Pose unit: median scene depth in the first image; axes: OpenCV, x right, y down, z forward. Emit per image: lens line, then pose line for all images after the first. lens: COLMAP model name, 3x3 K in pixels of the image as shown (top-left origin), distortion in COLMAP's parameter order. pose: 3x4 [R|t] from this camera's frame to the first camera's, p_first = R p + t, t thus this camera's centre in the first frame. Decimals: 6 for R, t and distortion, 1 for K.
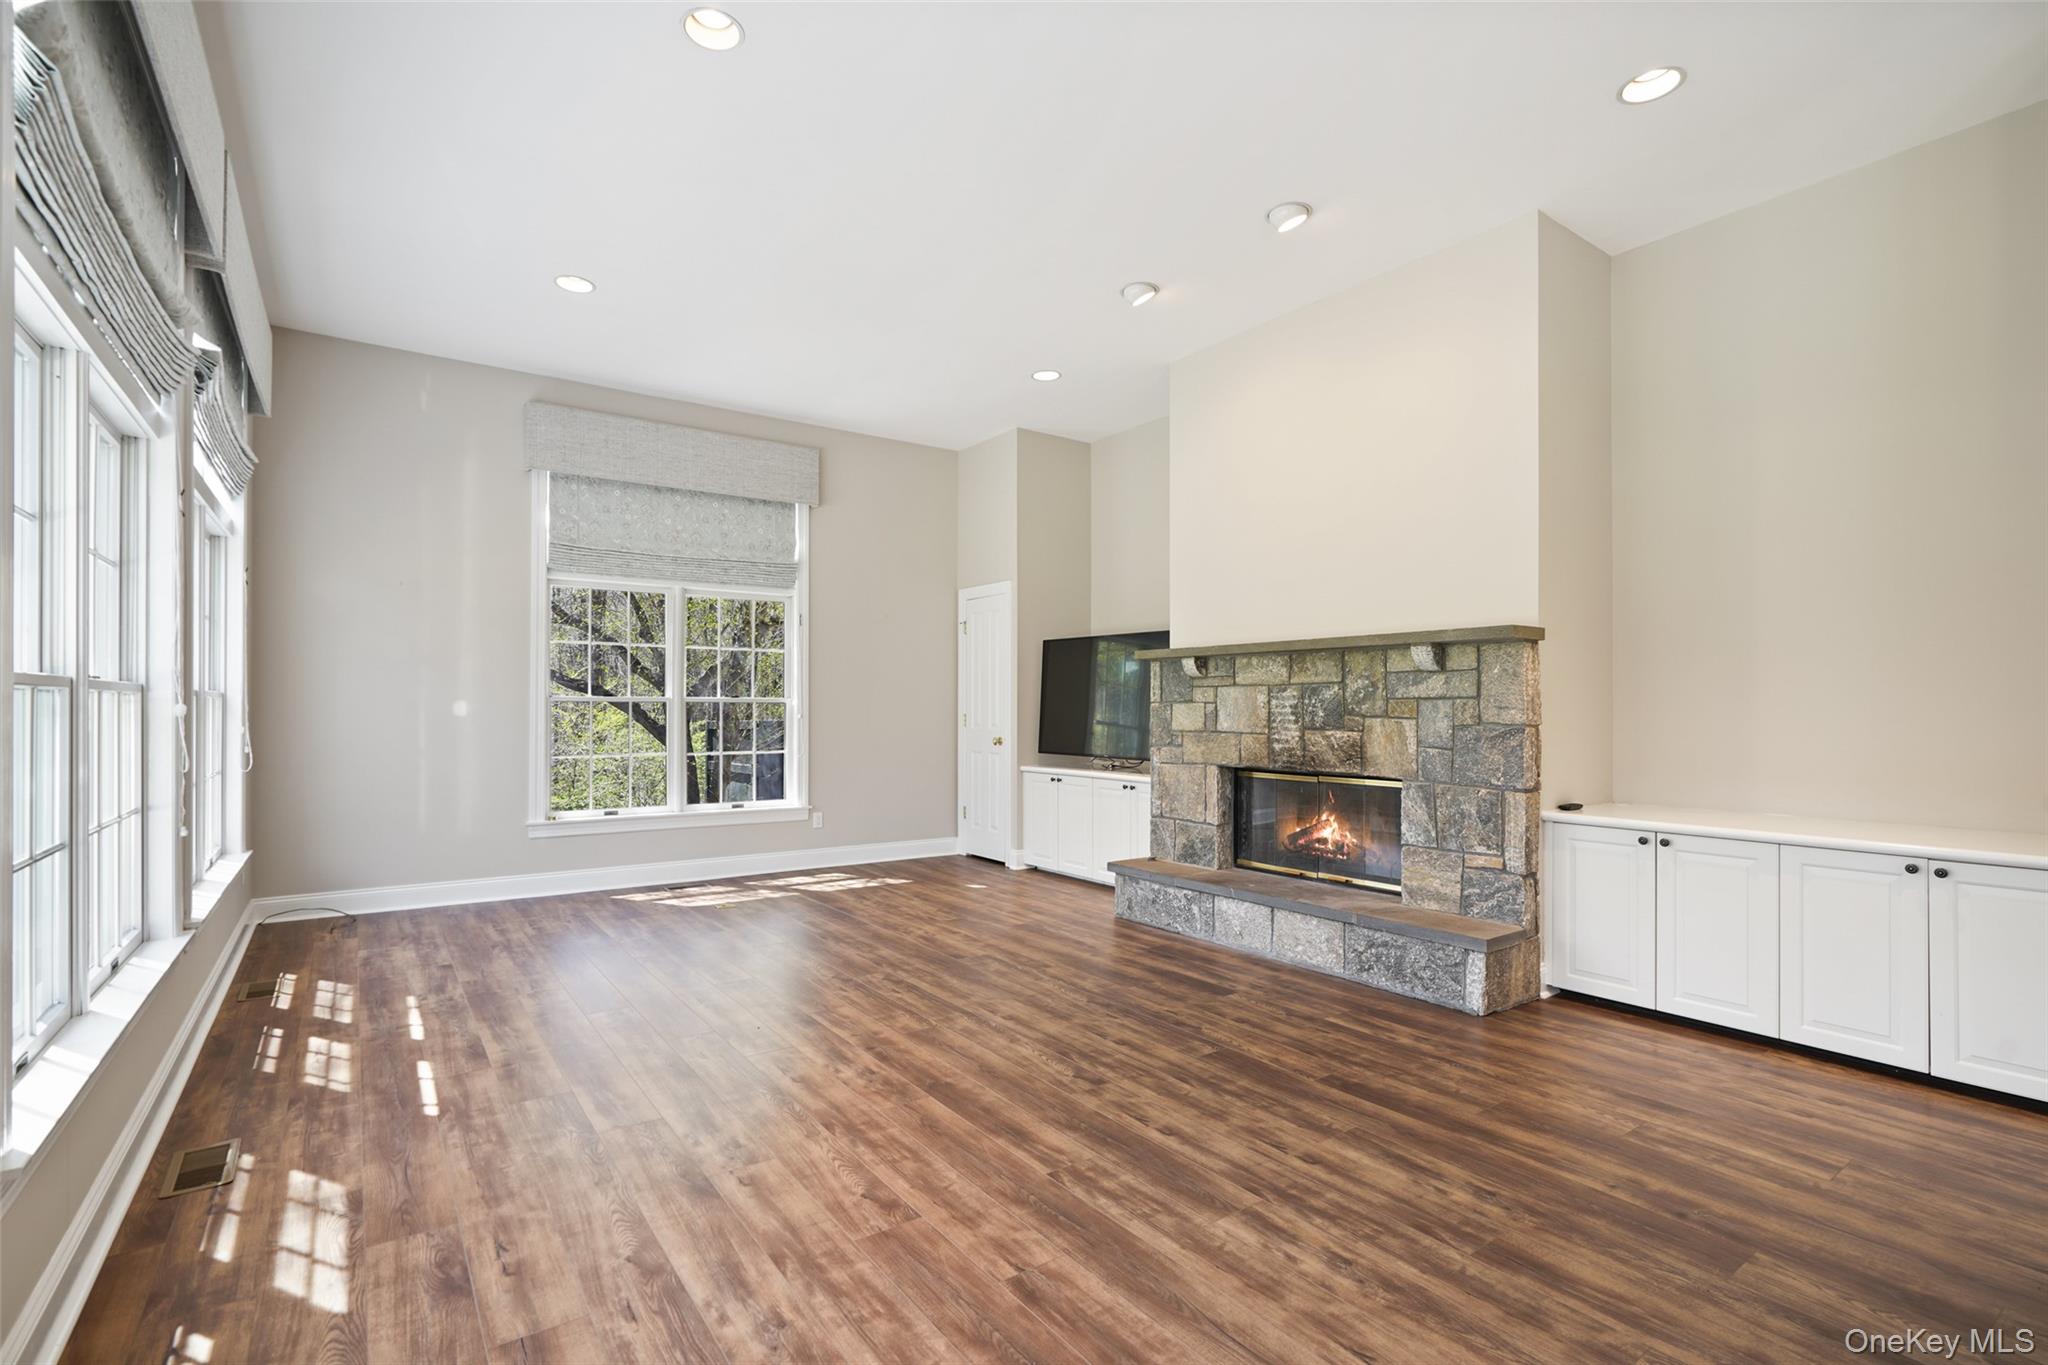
lens RADIAL K [[947.0, 0, 1019.6], [0, 947.0, 704.6], [0, 0, 1]] dist [-0.007749, 0.001234]
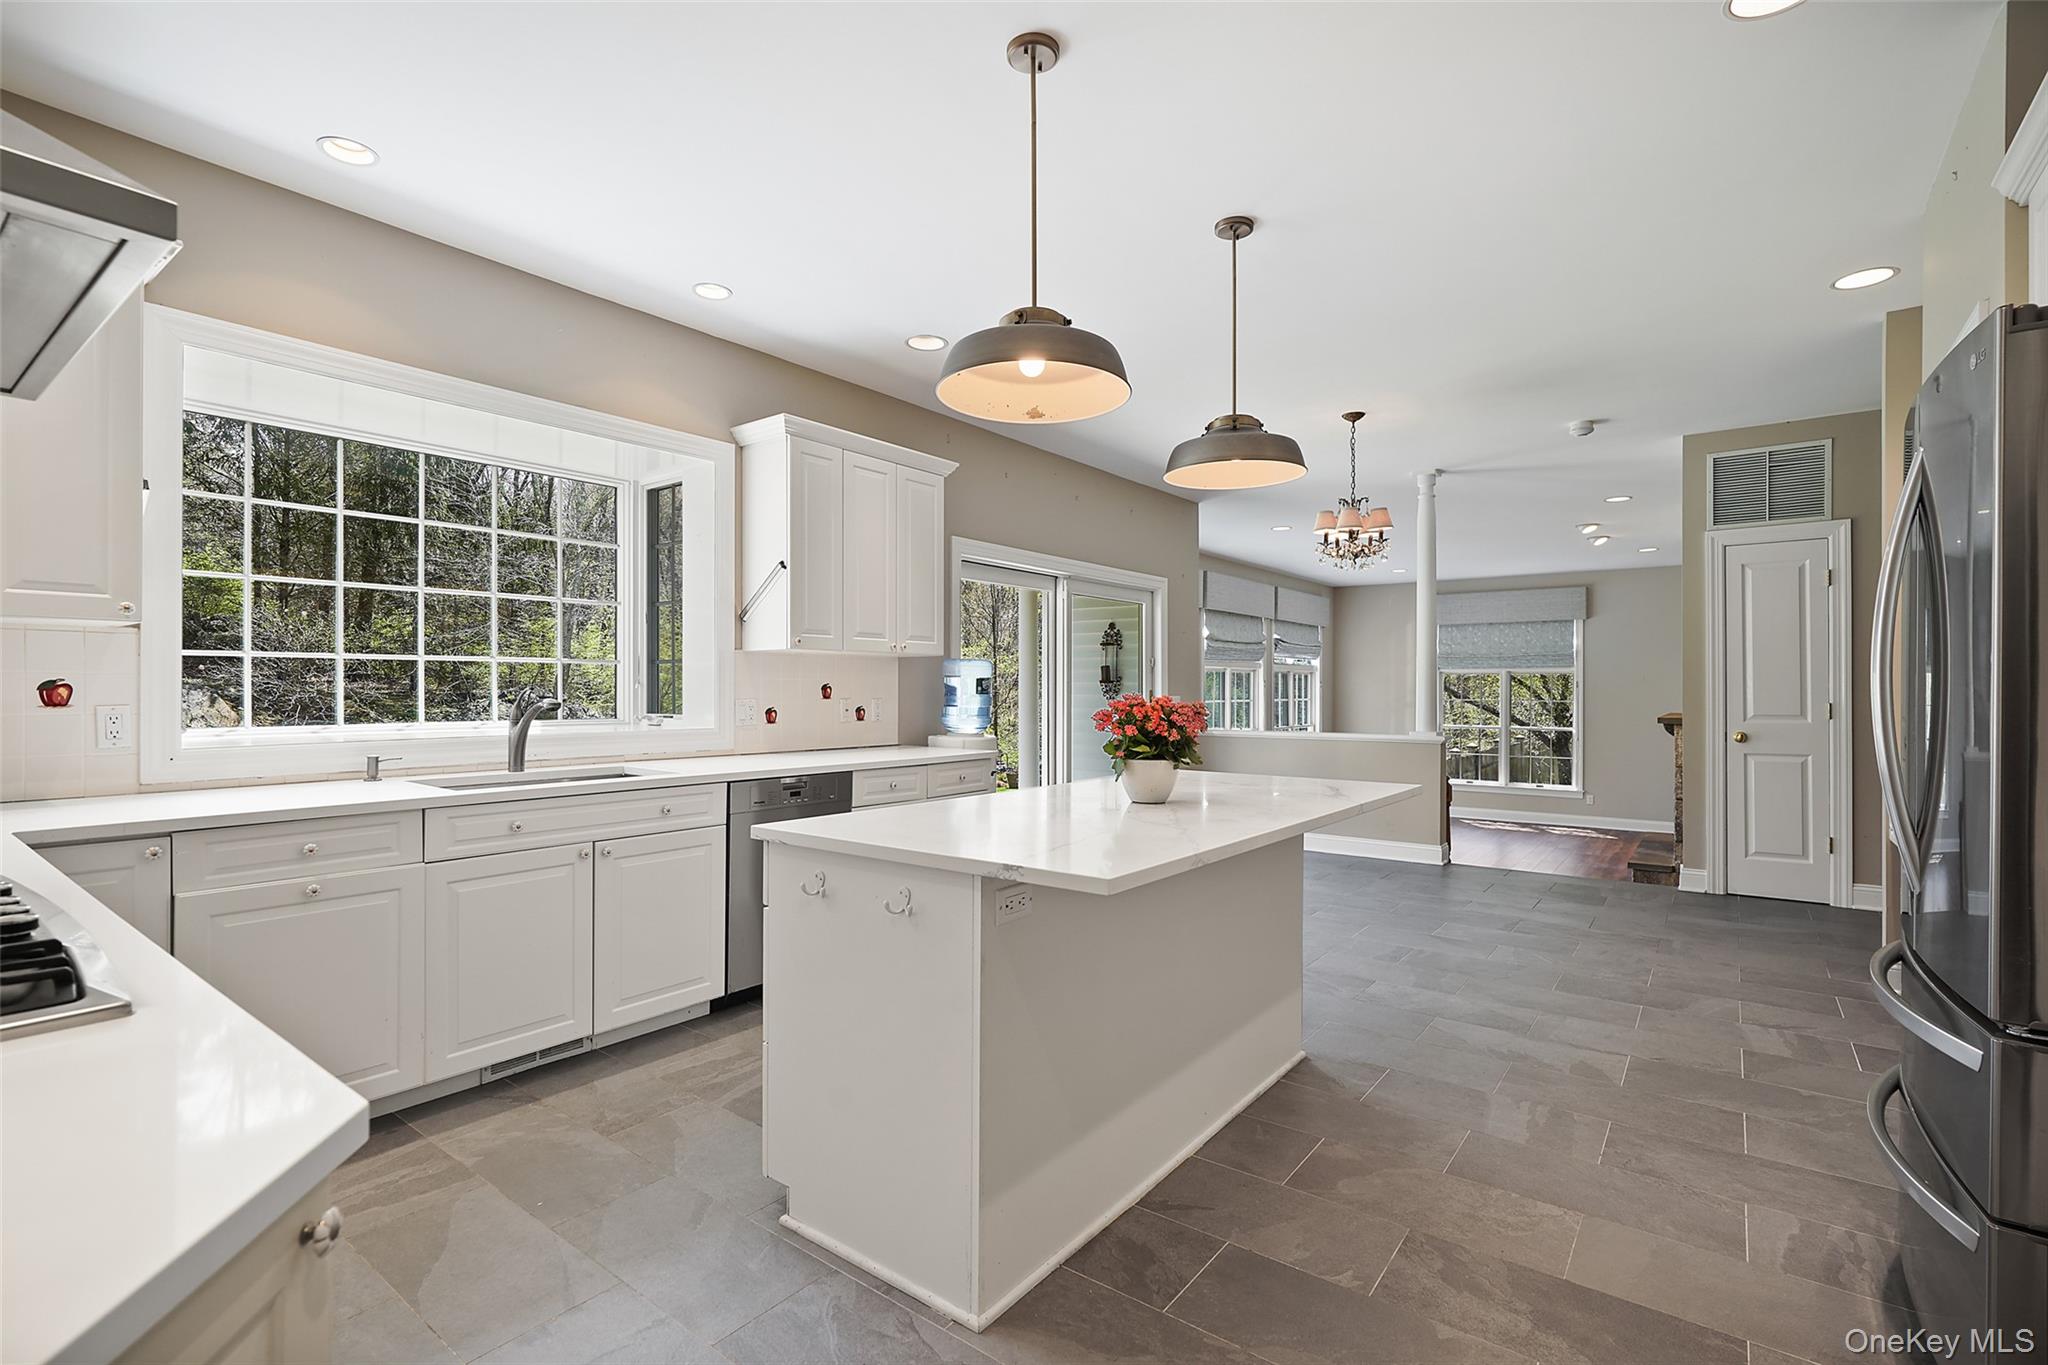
lens RADIAL K [[947.0, 0, 991.9], [0, 947.0, 685.3], [0, 0, 1]] dist [-0.007749, 0.001234]
pose [[0.284038, -0.003398, -0.958807, 1.762446], [-0.001137, 0.999992, -0.003880, -0.122940], [0.958812, 0.002192, 0.284032, -0.838734]]
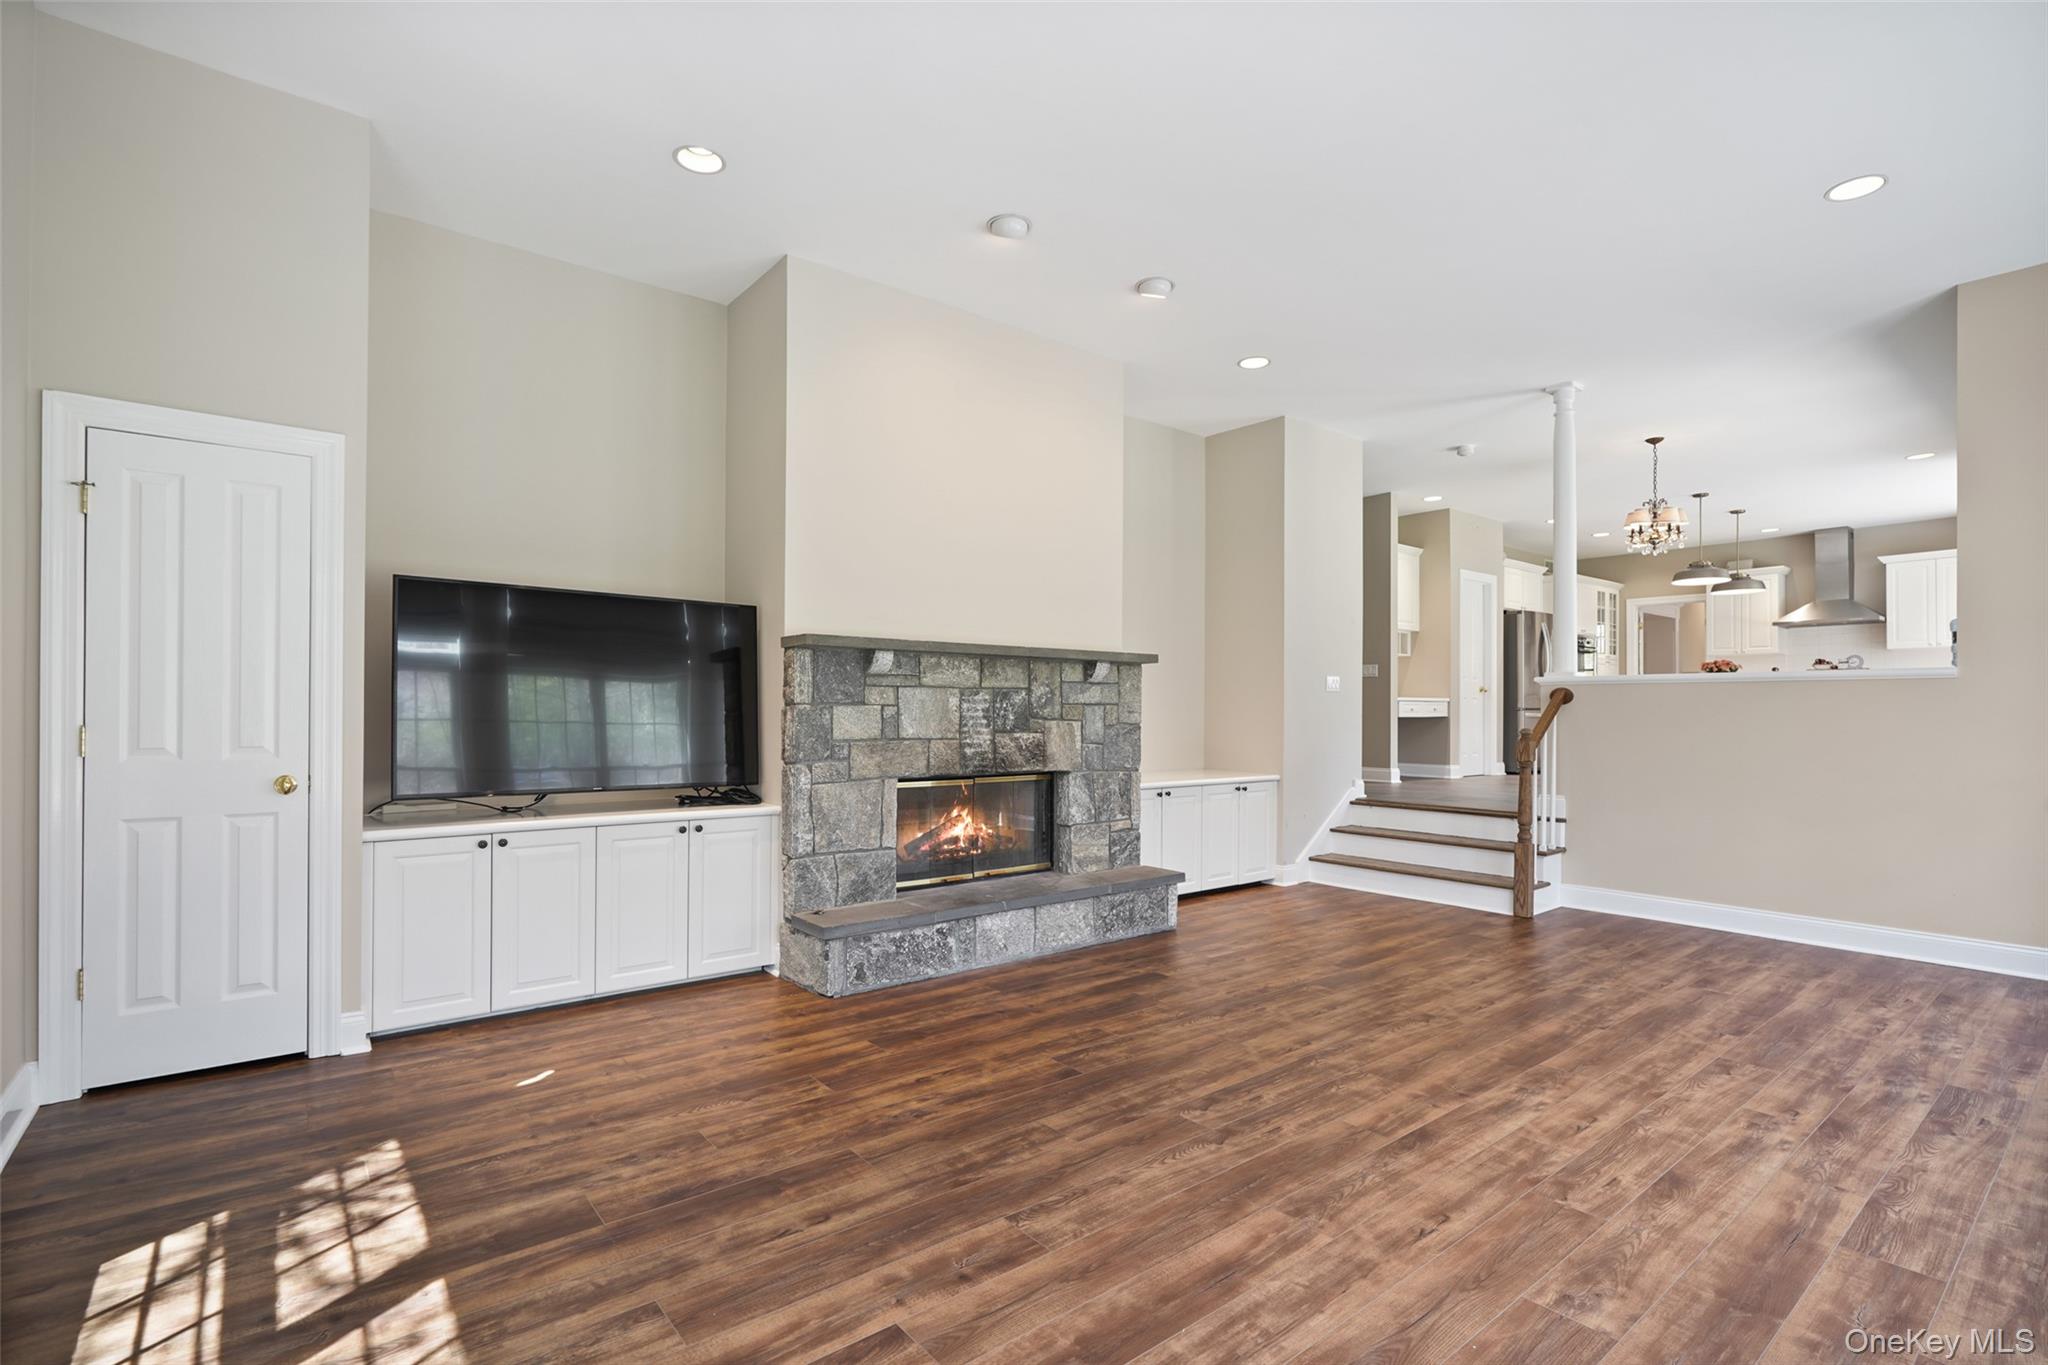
lens RADIAL K [[947.0, 0, 1000.1], [0, 947.0, 707.0], [0, 0, 1]] dist [-0.007749, 0.001234]
pose [[-0.049688, 0.003354, 0.998759, -0.761690], [-0.006481, 0.999972, -0.003680, 0.002290], [-0.998744, -0.006656, -0.049665, 1.100230]]
